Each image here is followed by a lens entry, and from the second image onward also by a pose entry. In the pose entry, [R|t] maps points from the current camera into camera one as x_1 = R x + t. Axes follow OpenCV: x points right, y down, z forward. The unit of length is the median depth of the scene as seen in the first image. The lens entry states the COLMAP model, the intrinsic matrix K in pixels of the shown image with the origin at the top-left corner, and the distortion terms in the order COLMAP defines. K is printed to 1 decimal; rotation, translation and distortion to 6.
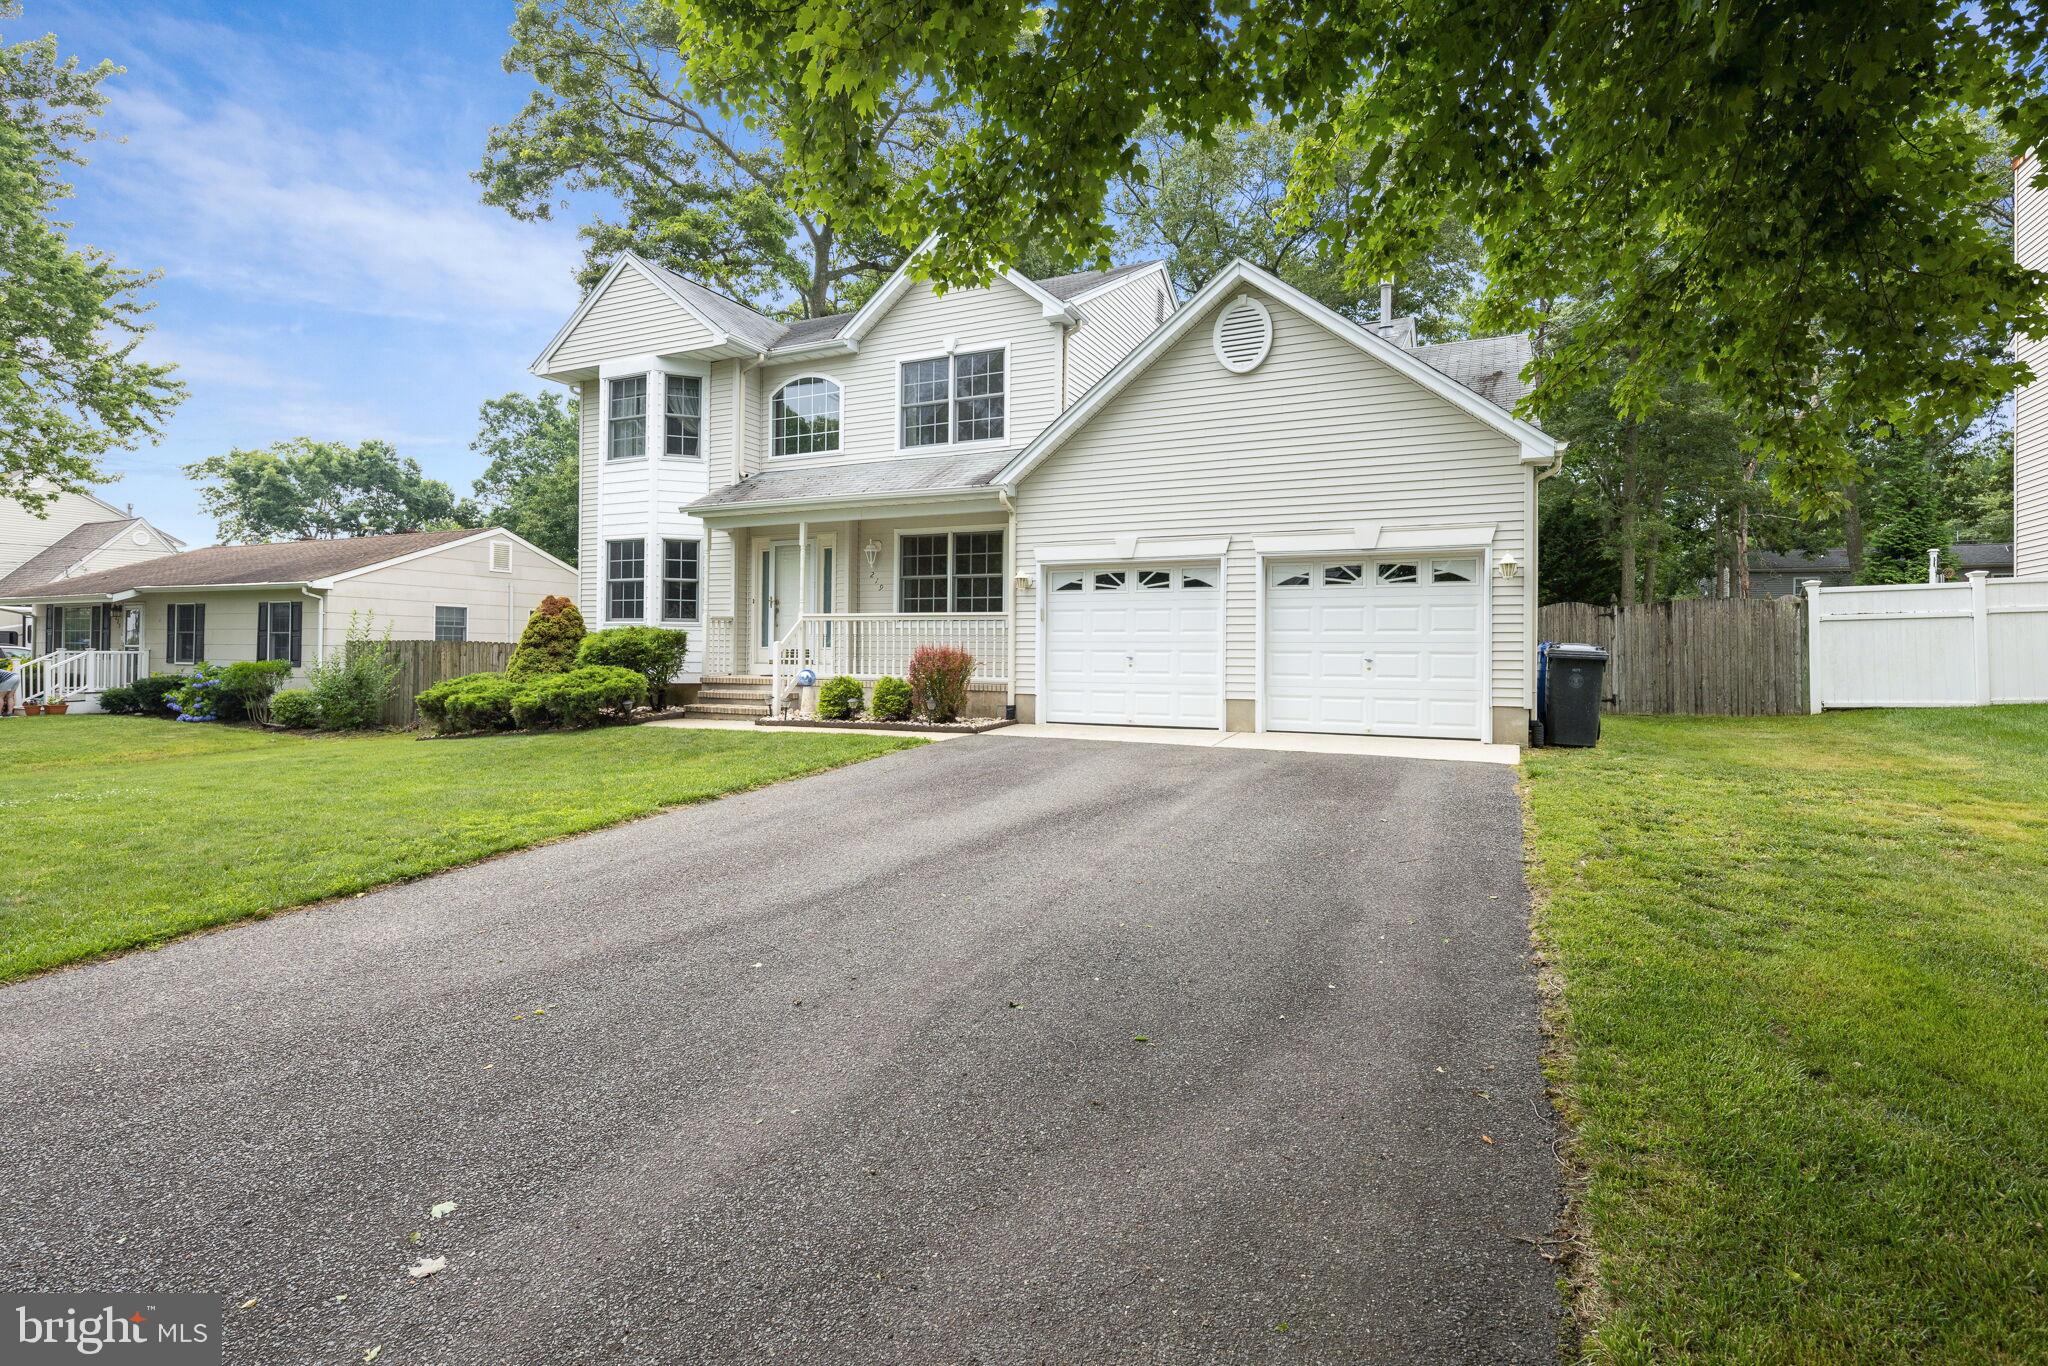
lens RADIAL K [[1020.5, 0, 1016.9], [0, 1020.5, 669.2], [0, 0, 1]] dist [-0.001048, -0.002354]
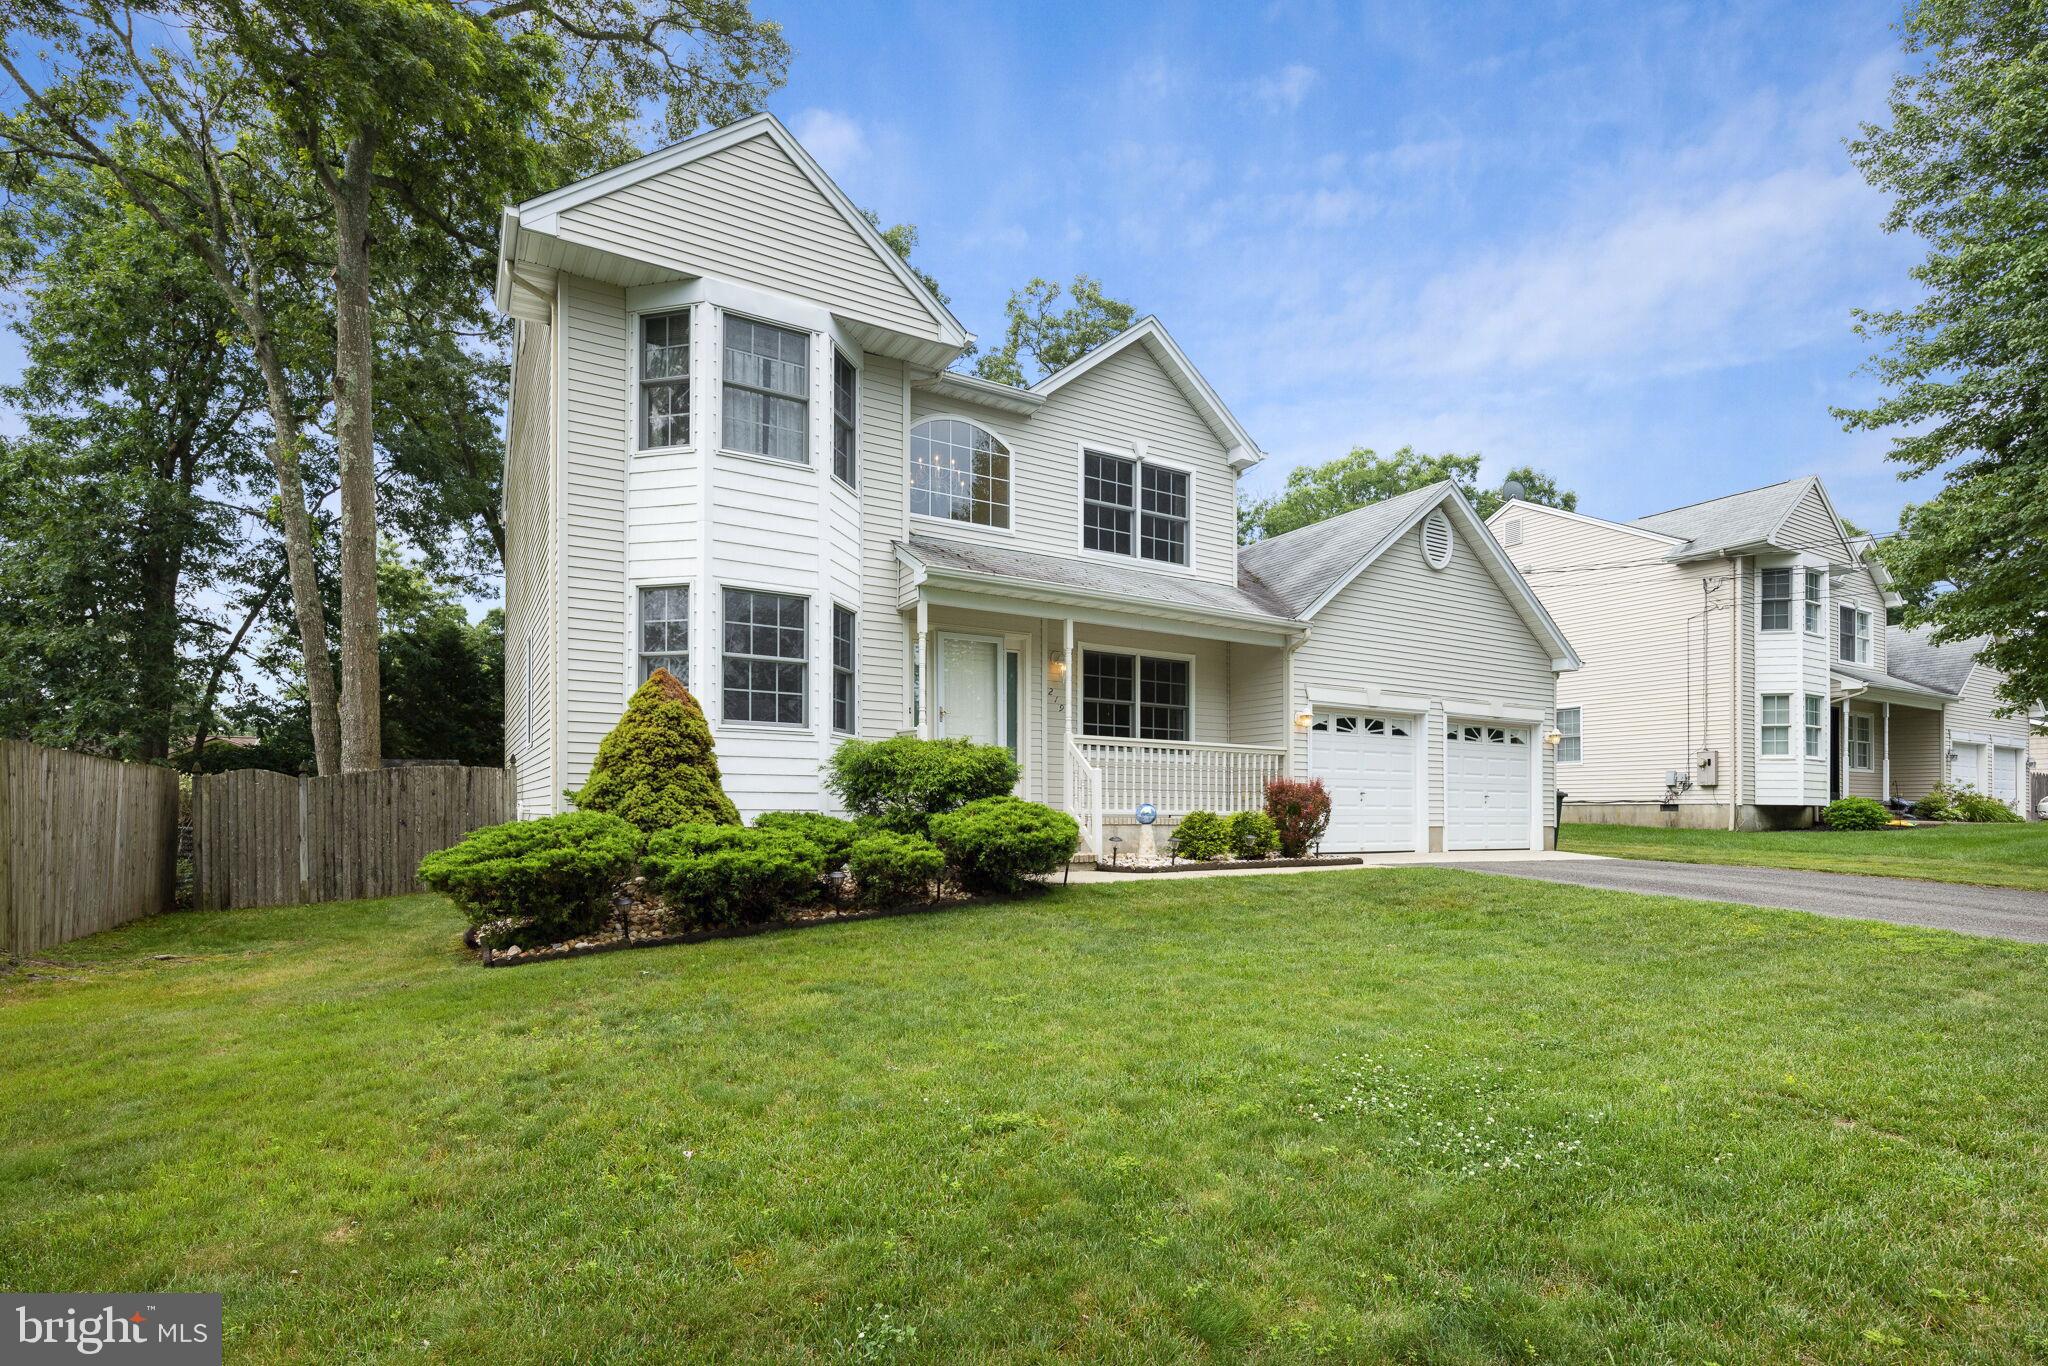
lens RADIAL K [[1020.5, 0, 1018.2], [0, 1020.5, 792.4], [0, 0, 1]] dist [-0.001048, -0.002354]
pose [[0.523653, 0.011846, 0.851850, -0.905945], [0.011891, 0.999704, -0.021211, 0.006482], [-0.851849, 0.021237, 0.523357, 0.624650]]
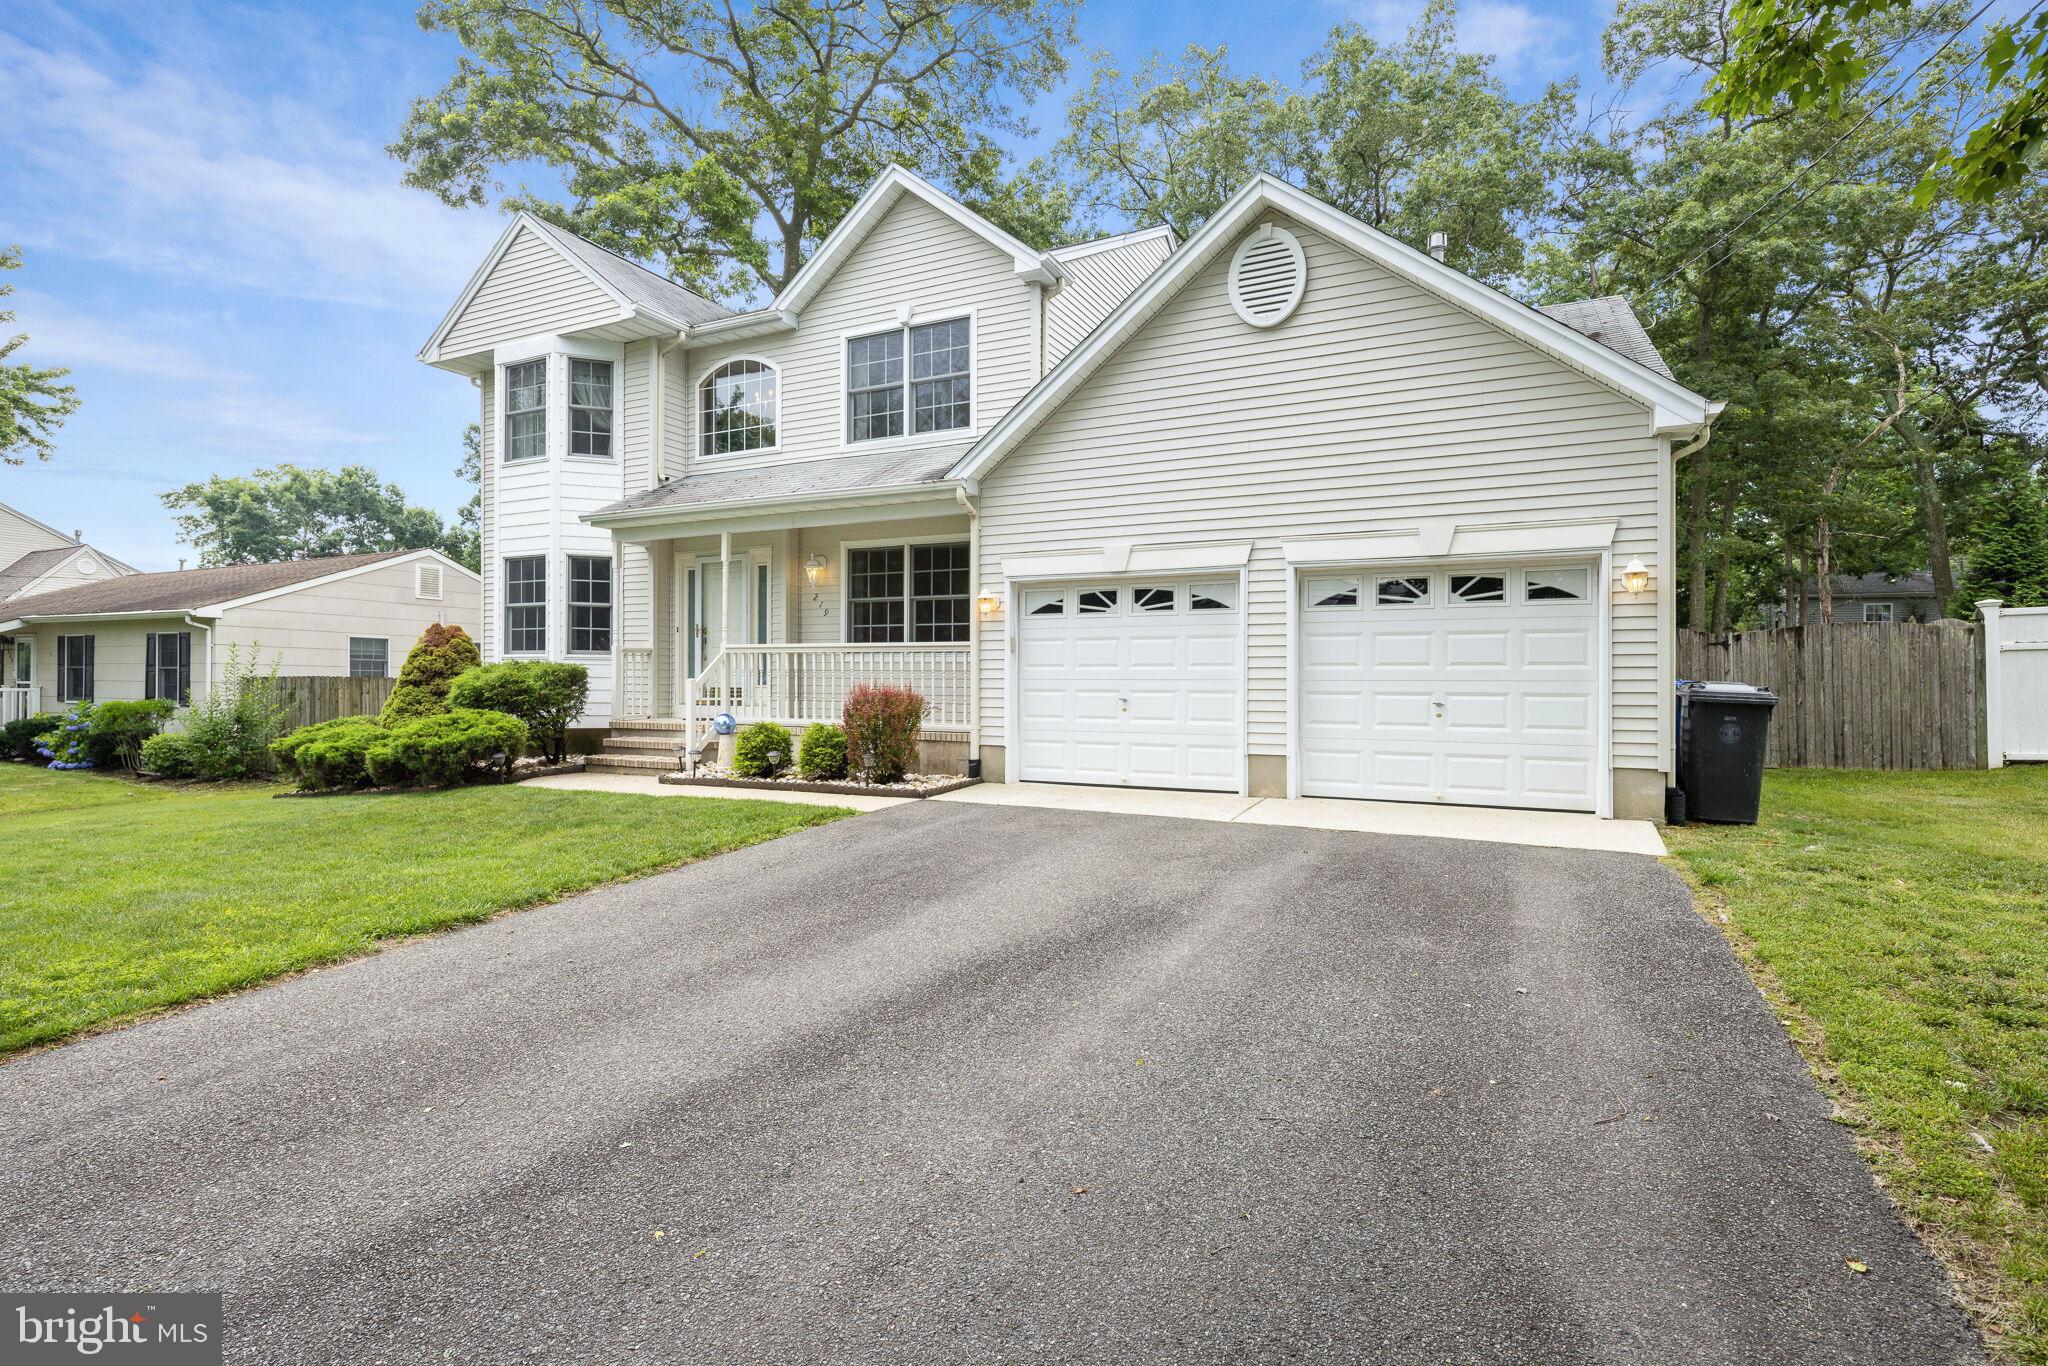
lens RADIAL K [[1020.5, 0, 1022.5], [0, 1020.5, 681.0], [0, 0, 1]] dist [-0.001048, -0.002354]
pose [[0.999929, -0.001677, -0.011809, 0.036966], [0.001447, 0.999808, -0.019517, -0.009010], [0.011839, 0.019499, 0.999740, 0.189931]]
